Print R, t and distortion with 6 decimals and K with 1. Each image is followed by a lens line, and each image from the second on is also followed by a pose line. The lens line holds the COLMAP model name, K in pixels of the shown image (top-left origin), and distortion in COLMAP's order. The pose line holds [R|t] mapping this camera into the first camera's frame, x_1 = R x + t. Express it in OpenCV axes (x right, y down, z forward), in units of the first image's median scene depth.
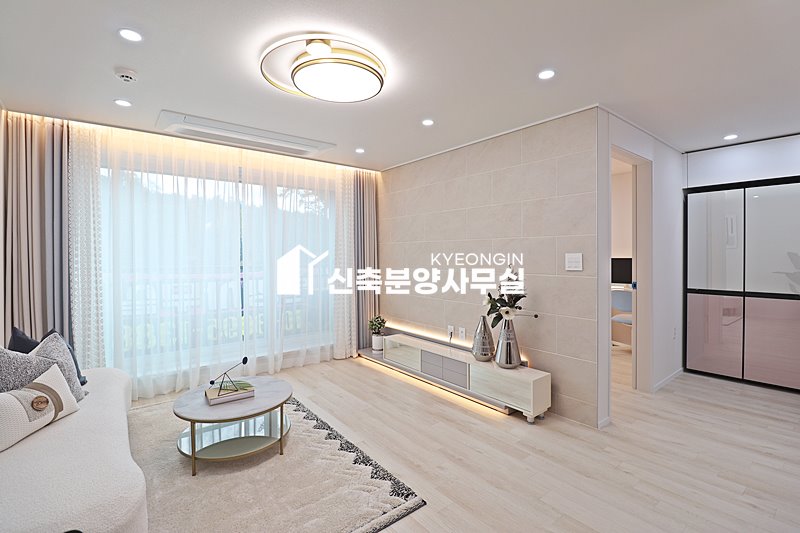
lens RADIAL K [[365.5, 0, 401.4], [0, 365.5, 257.4], [0, 0, 1]] dist [-0.001449, -0.015747]
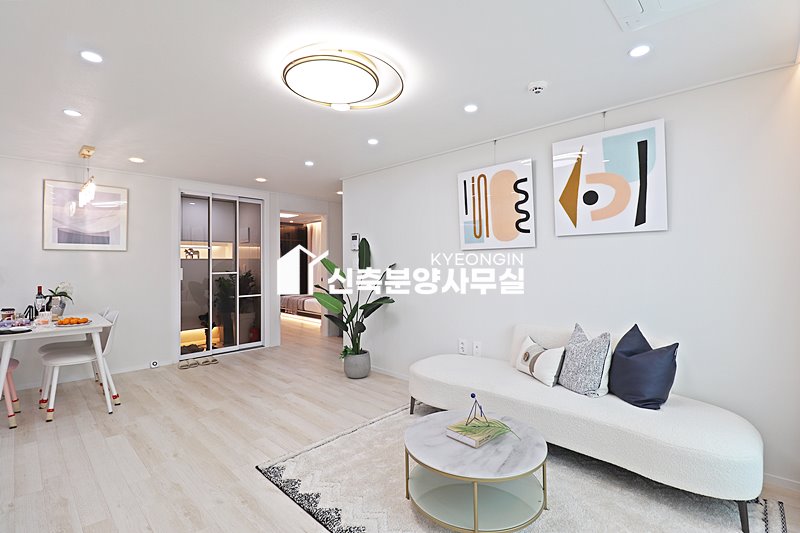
lens RADIAL K [[370.0, 0, 400.7], [0, 370.0, 258.4], [0, 0, 1]] dist [0.000299, -0.014303]
pose [[-0.991623, 0.010376, -0.128749, -0.152898], [0.010389, 0.999946, 0.000565, -0.007362], [0.128747, -0.000777, -0.991677, 1.349169]]
